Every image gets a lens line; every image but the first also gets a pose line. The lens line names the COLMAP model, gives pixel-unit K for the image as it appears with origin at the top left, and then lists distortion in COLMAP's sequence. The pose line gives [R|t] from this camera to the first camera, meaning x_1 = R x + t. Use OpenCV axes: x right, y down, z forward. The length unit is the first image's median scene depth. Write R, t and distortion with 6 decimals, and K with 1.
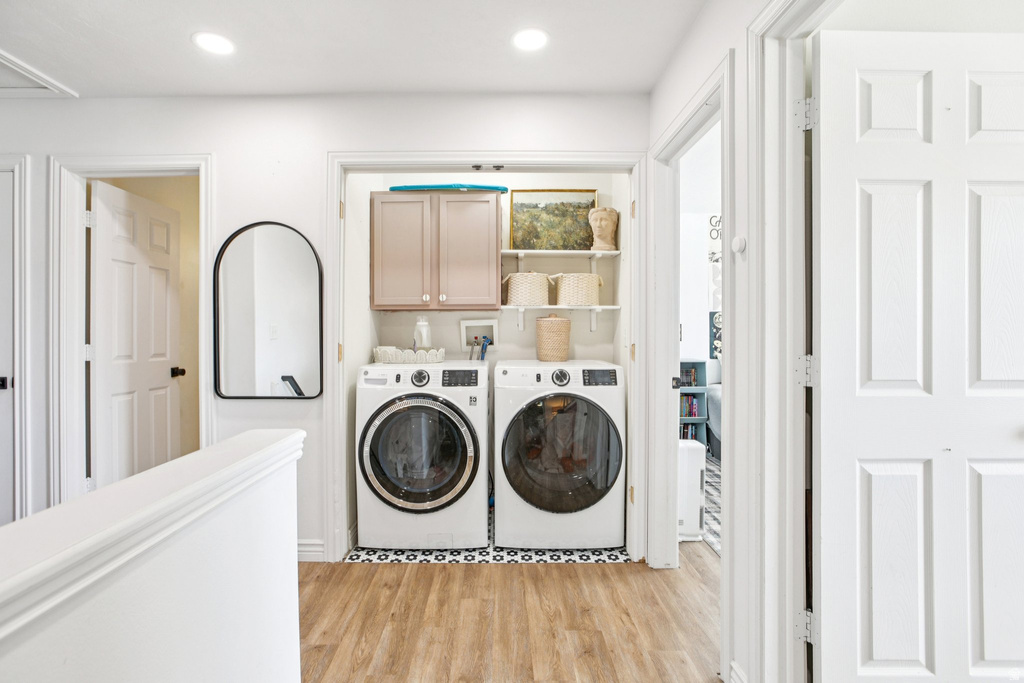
lens RADIAL K [[491.2, 0, 505.9], [0, 491.2, 331.3], [0, 0, 1]] dist [-0.013263, 0.001379]
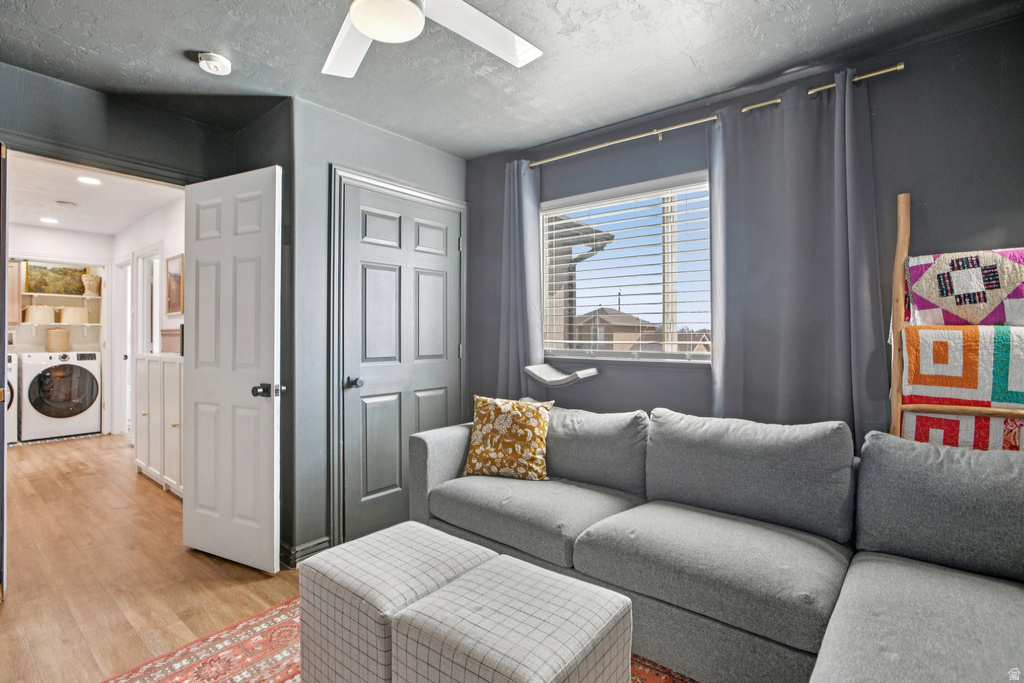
lens RADIAL K [[491.2, 0, 505.9], [0, 491.2, 331.3], [0, 0, 1]] dist [-0.013263, 0.001379]
pose [[0.649431, 0.002467, 0.760417, -0.212854], [0.002248, 0.999984, -0.005164, -0.006573], [-0.760417, 0.005063, 0.649415, -1.578815]]
